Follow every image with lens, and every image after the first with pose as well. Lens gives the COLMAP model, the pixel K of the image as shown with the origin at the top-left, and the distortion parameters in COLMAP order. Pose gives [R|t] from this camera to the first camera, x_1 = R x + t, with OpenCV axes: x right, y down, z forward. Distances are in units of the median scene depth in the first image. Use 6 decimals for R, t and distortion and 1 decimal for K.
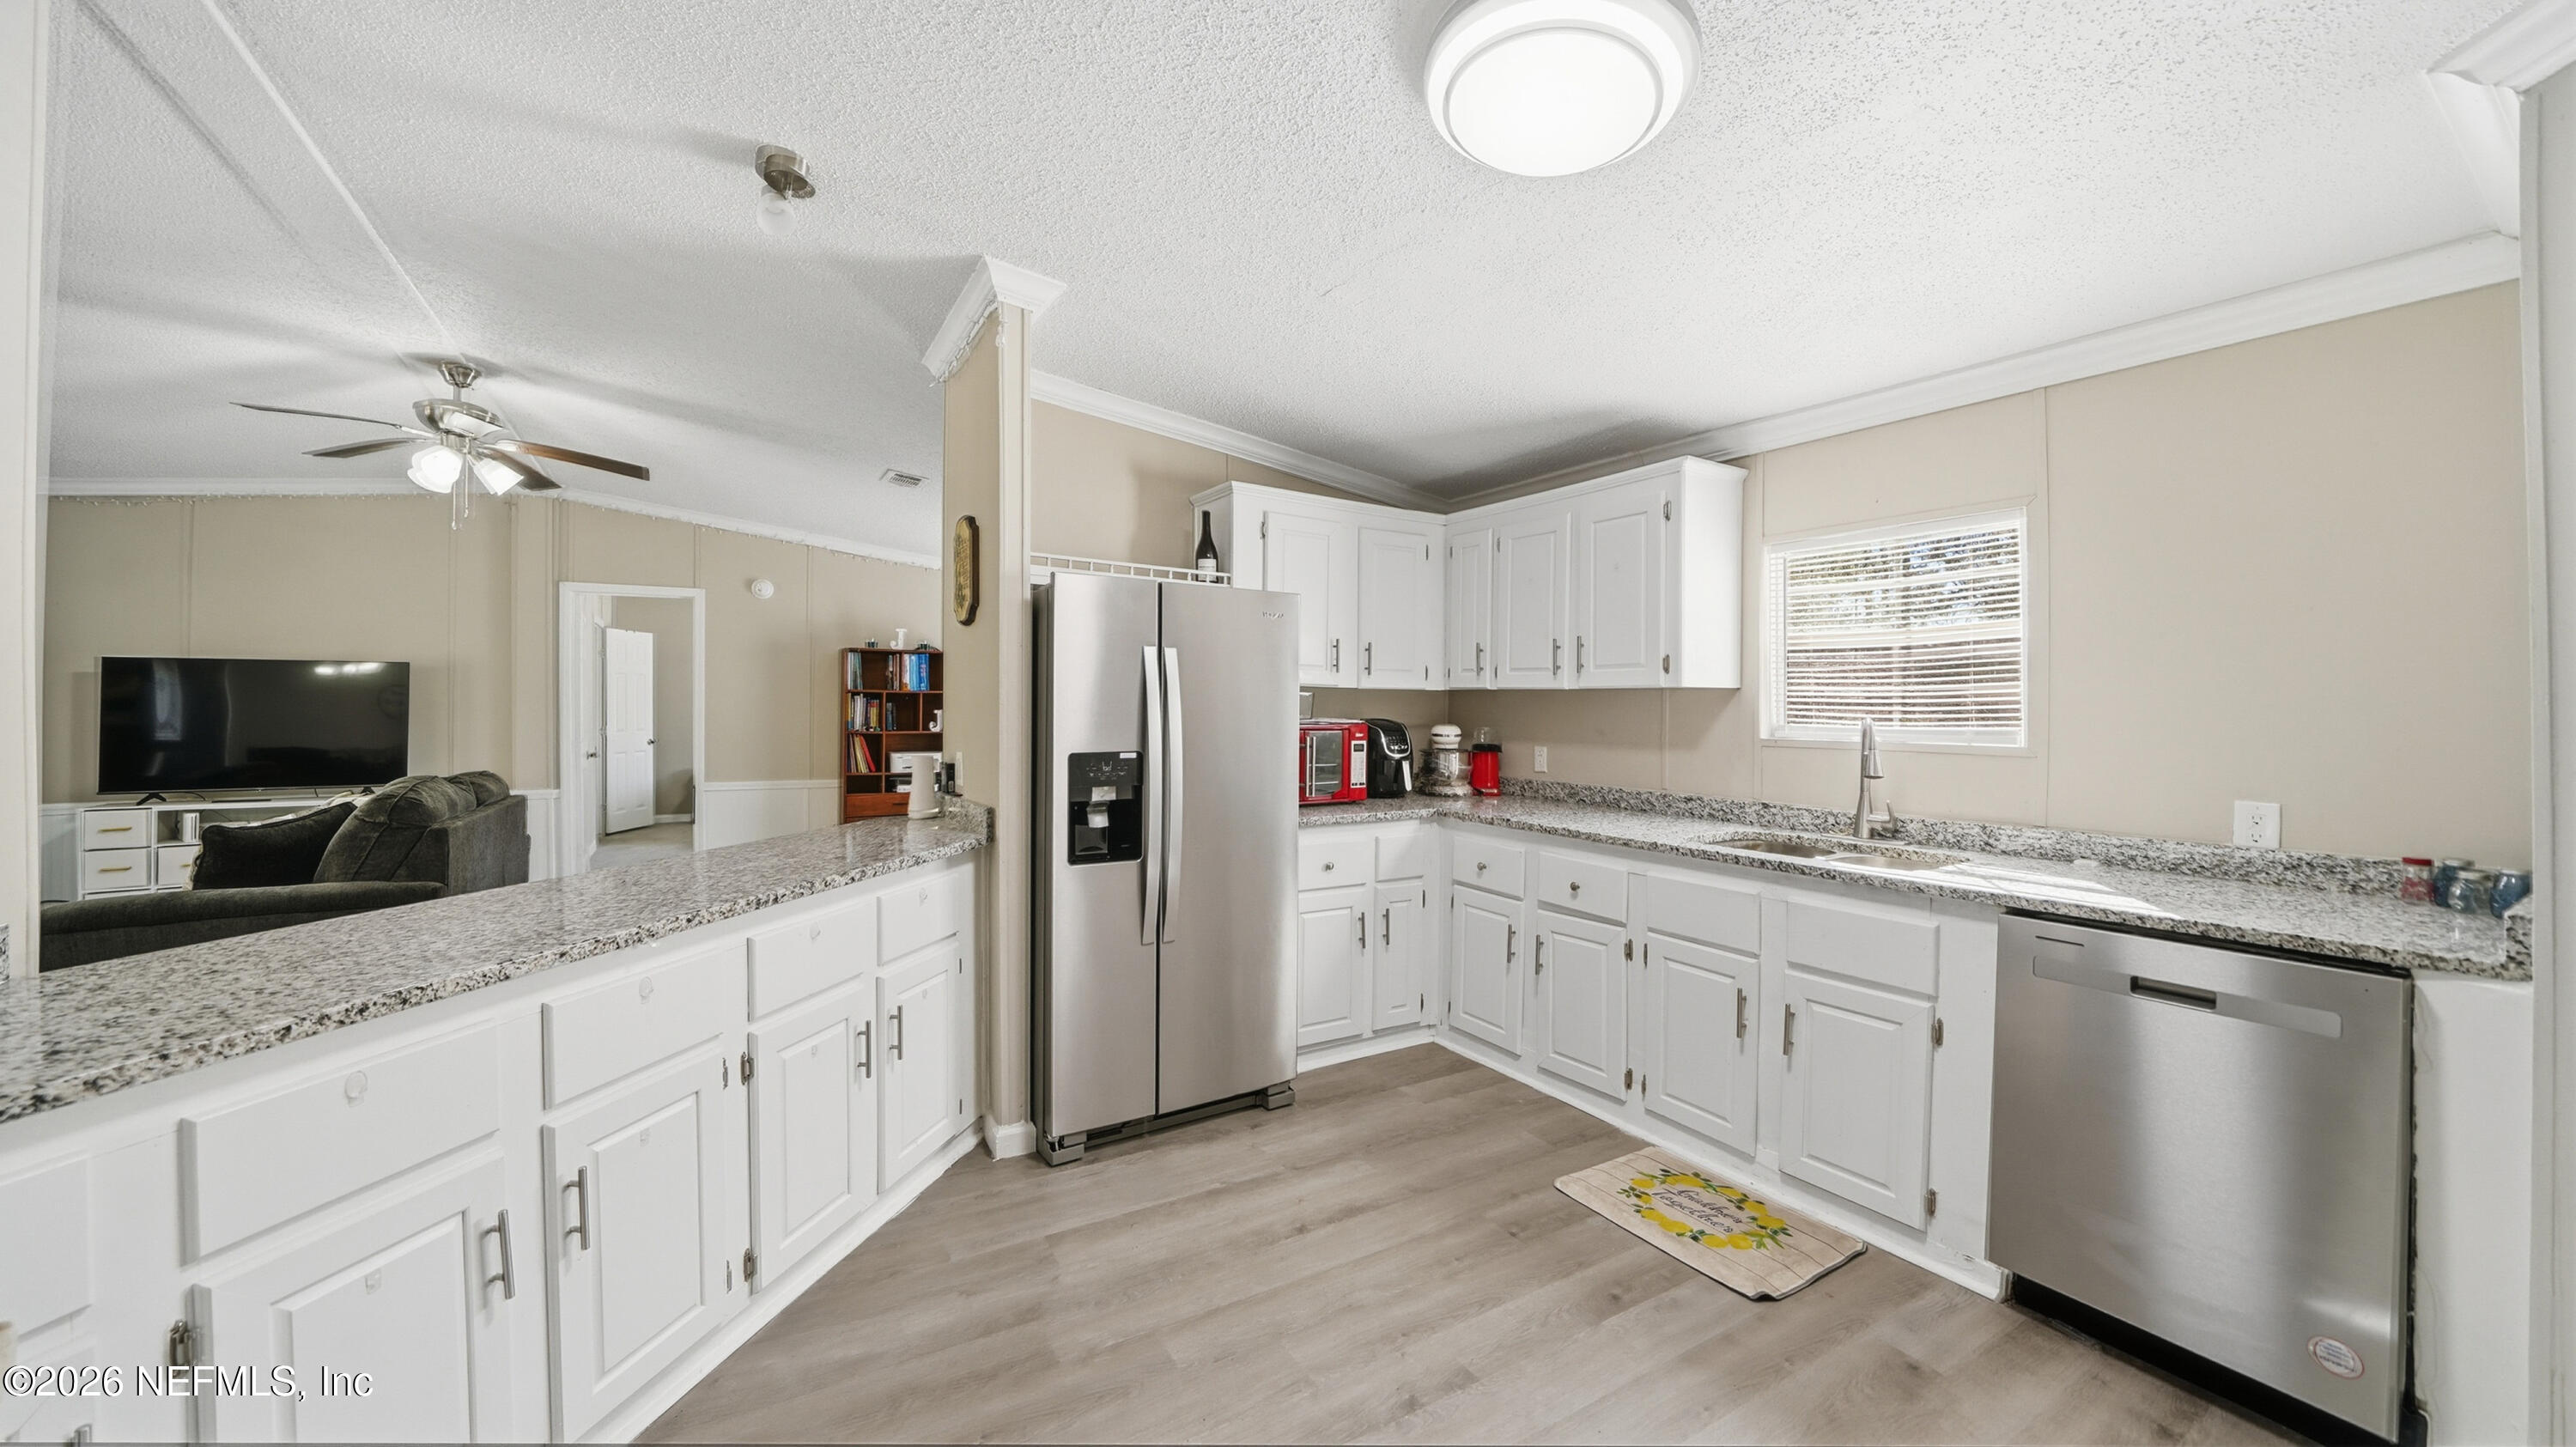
lens RADIAL K [[916.1, 0, 1284.6], [0, 916.1, 711.3], [0, 0, 1]] dist [-0.024415, -0.000032]
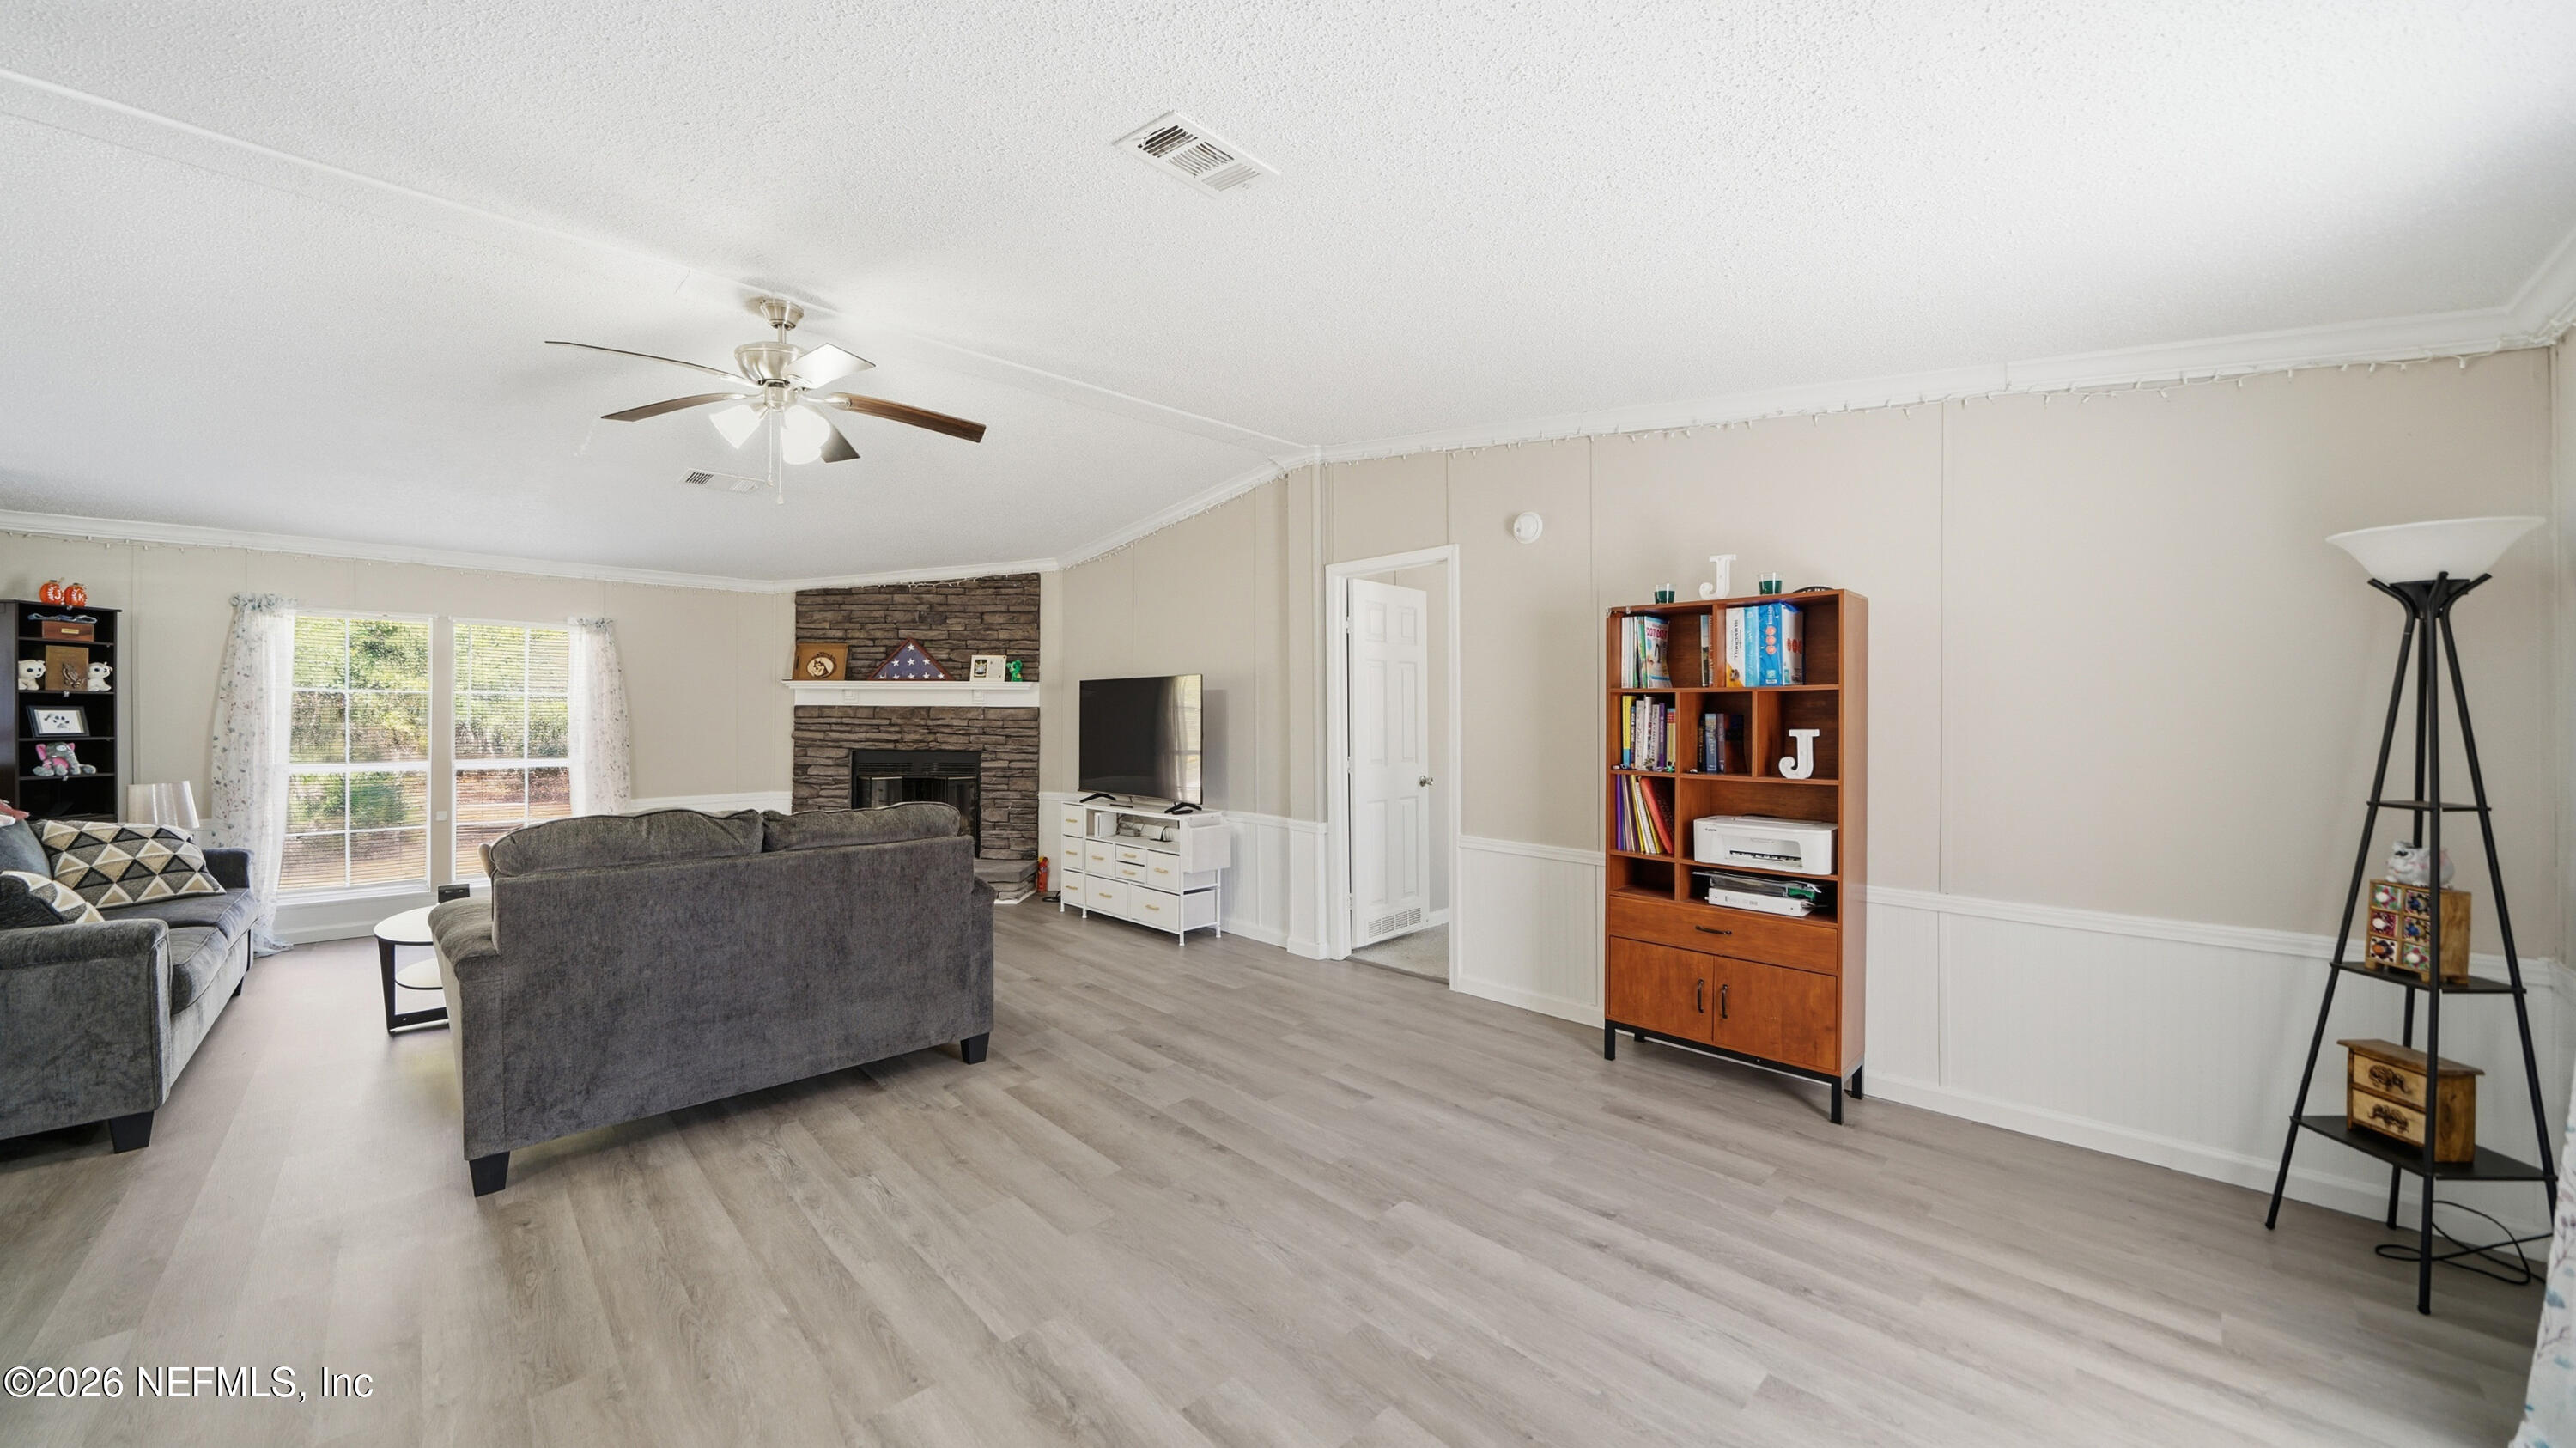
lens RADIAL K [[915.9, 0, 1273.0], [0, 915.9, 724.8], [0, 0, 1]] dist [-0.014420, 0.000130]
pose [[0.216617, 0.004963, -0.976244, -0.030949], [-0.002487, 0.999987, 0.004532, -0.010871], [0.976254, 0.001446, 0.216626, 1.461630]]
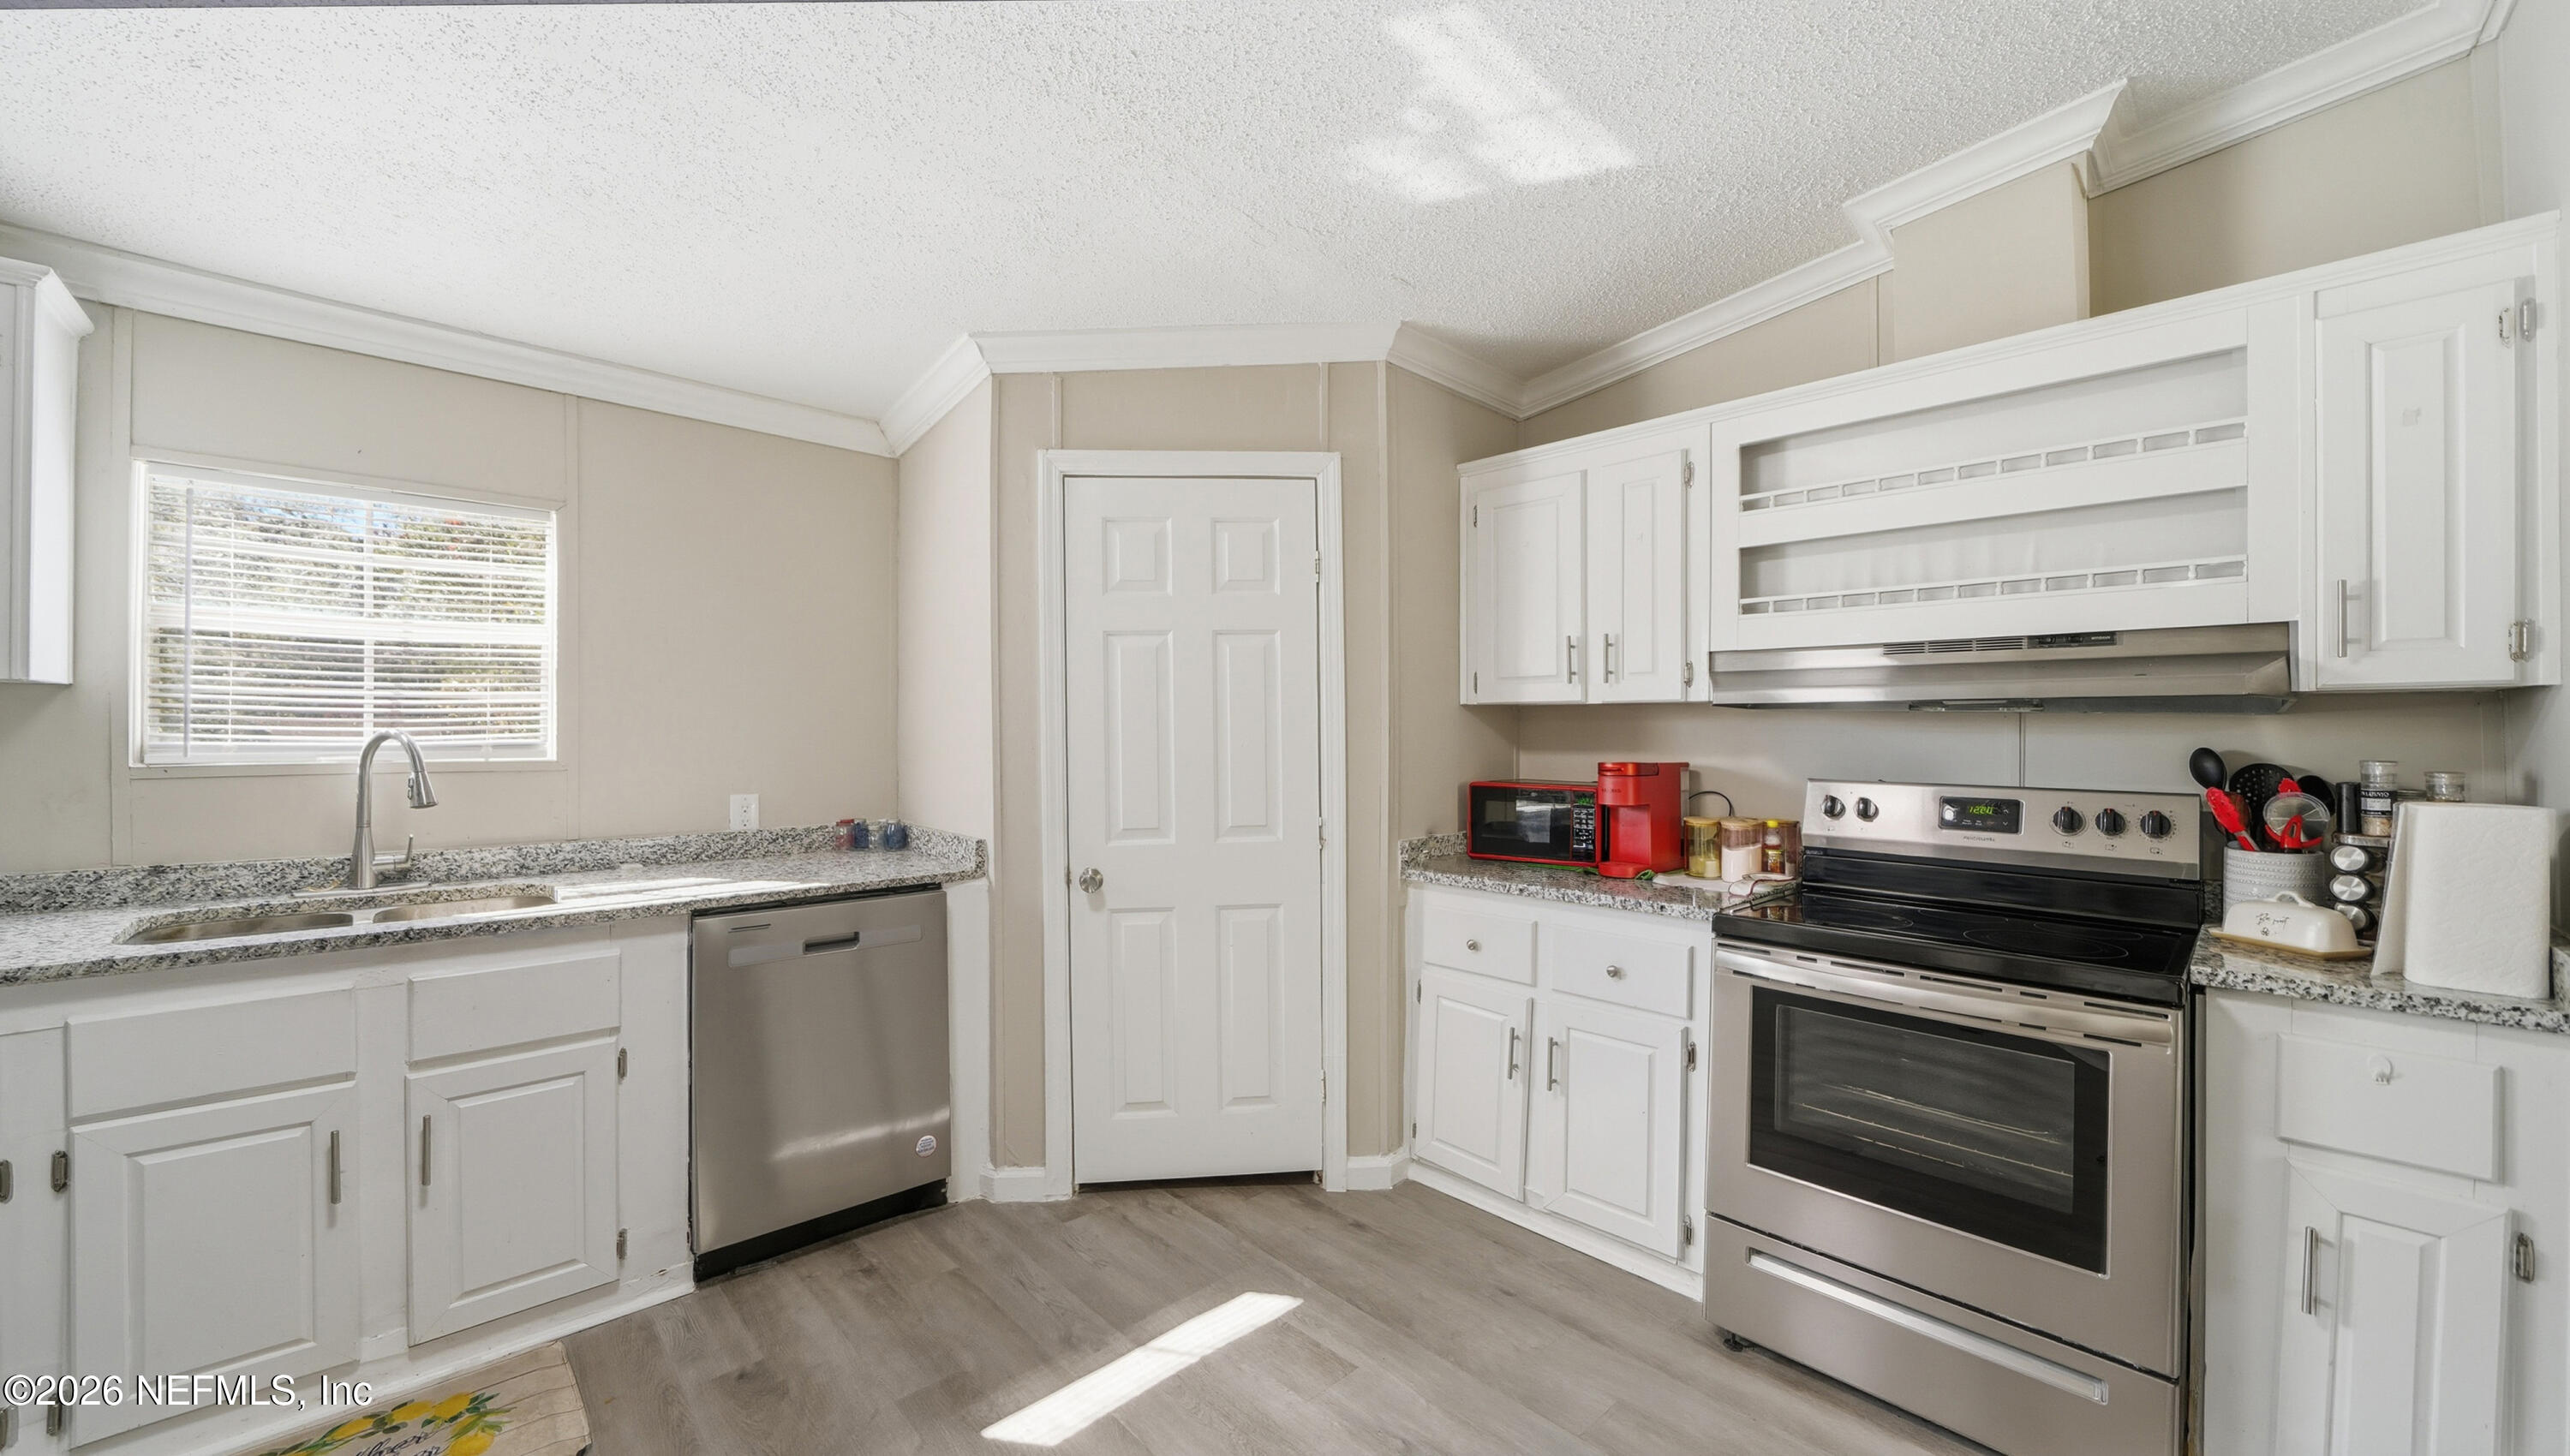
lens RADIAL K [[925.1, 0, 1275.5], [0, 925.1, 733.2], [0, 0, 1]] dist [-0.028522, 0.000078]
pose [[-0.221528, -0.011655, 0.975084, -0.236771], [-0.004191, 0.999931, 0.011000, -0.002407], [-0.975145, -0.001650, -0.221561, 0.364968]]
